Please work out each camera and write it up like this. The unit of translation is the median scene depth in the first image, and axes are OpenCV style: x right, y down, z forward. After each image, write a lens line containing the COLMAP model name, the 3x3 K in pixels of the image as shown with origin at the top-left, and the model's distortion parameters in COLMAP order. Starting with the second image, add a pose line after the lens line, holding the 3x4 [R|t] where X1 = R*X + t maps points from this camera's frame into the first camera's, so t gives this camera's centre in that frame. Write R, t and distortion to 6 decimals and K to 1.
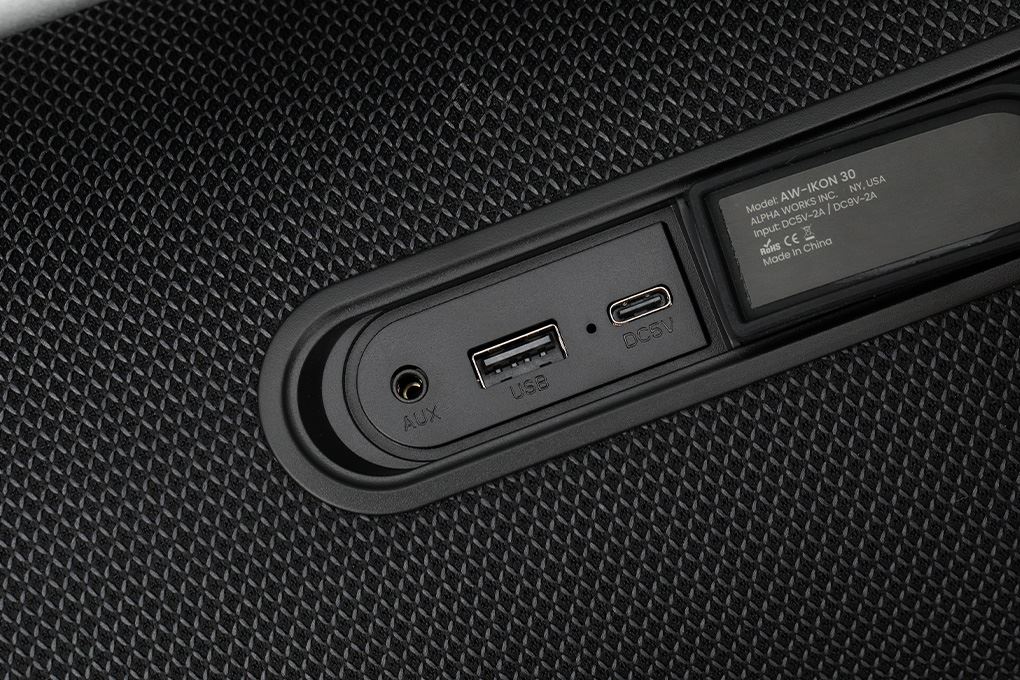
lens RADIAL K [[2936.4, 0, 510.0], [0, 2936.4, 340.0], [0, 0, 1]] dist [-0.061023, 1.573800]
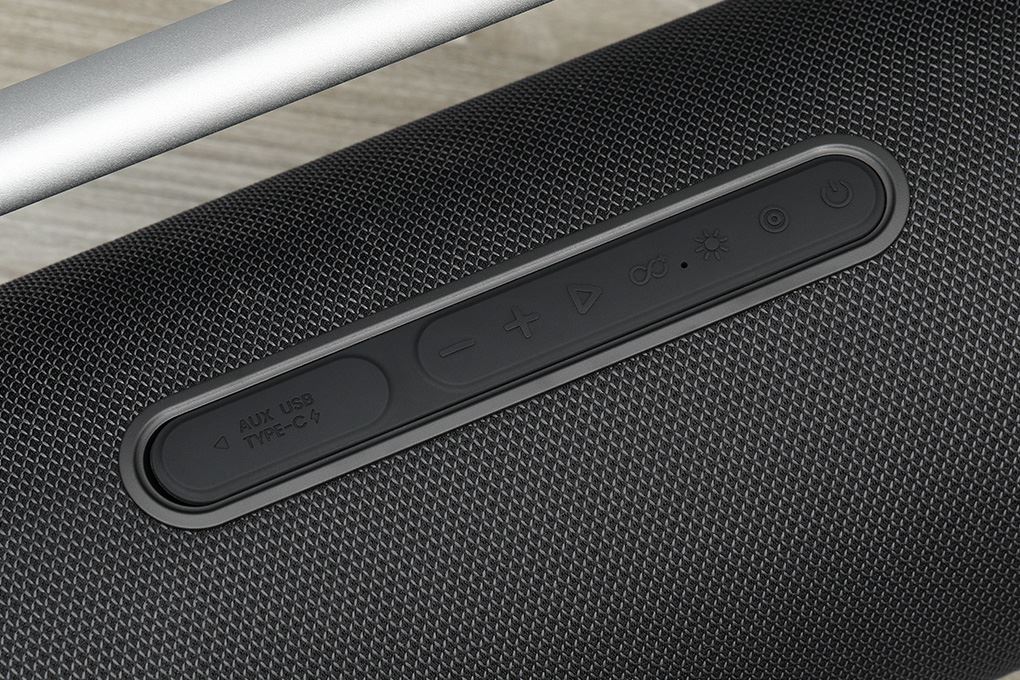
lens RADIAL K [[2936.4, 0, 510.0], [0, 2936.4, 340.0], [0, 0, 1]] dist [-0.061023, 1.573800]
pose [[0.996661, -0.057362, 0.058107, 0.037957], [0.072567, 0.948505, -0.308337, 0.463283], [-0.037428, 0.311524, 0.949501, -0.551889]]
